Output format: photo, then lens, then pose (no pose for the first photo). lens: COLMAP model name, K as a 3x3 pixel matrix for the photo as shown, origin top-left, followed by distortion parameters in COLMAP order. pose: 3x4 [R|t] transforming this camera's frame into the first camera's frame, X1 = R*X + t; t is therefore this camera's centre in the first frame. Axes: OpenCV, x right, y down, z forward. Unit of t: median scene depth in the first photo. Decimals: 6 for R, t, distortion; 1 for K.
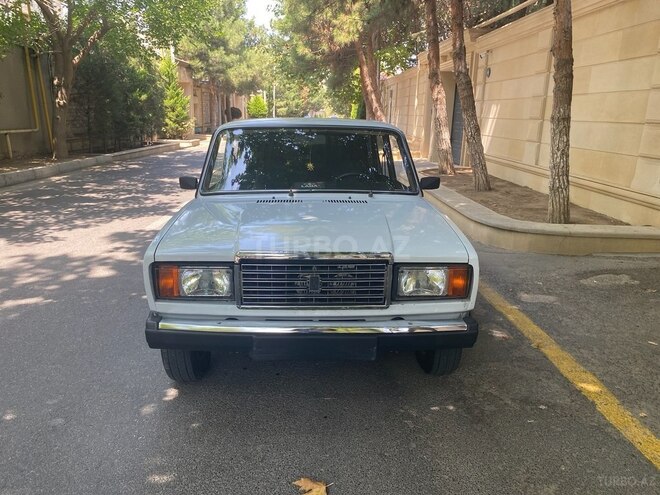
lens RADIAL K [[497.8, 0, 329.9], [0, 497.8, 245.3], [0, 0, 1]] dist [0.012465, -0.021338]
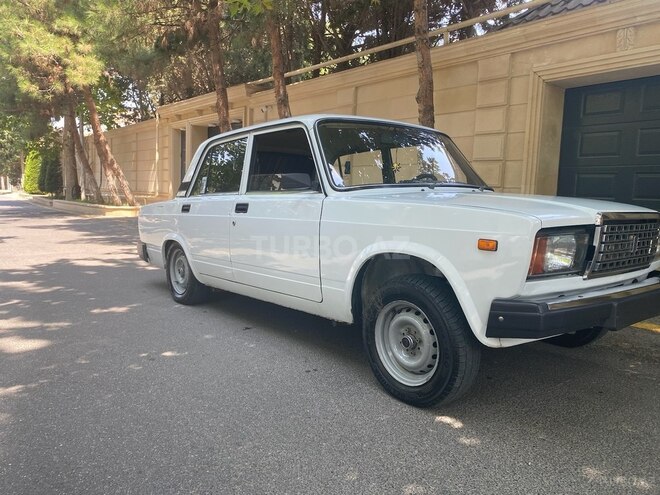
lens RADIAL K [[497.8, 0, 336.6], [0, 497.8, 245.8], [0, 0, 1]] dist [0.012465, -0.021338]
pose [[0.803806, -0.057076, 0.592147, -0.147400], [0.133085, 0.987412, -0.085481, 0.011578], [-0.579814, 0.147516, 0.801283, 0.071493]]
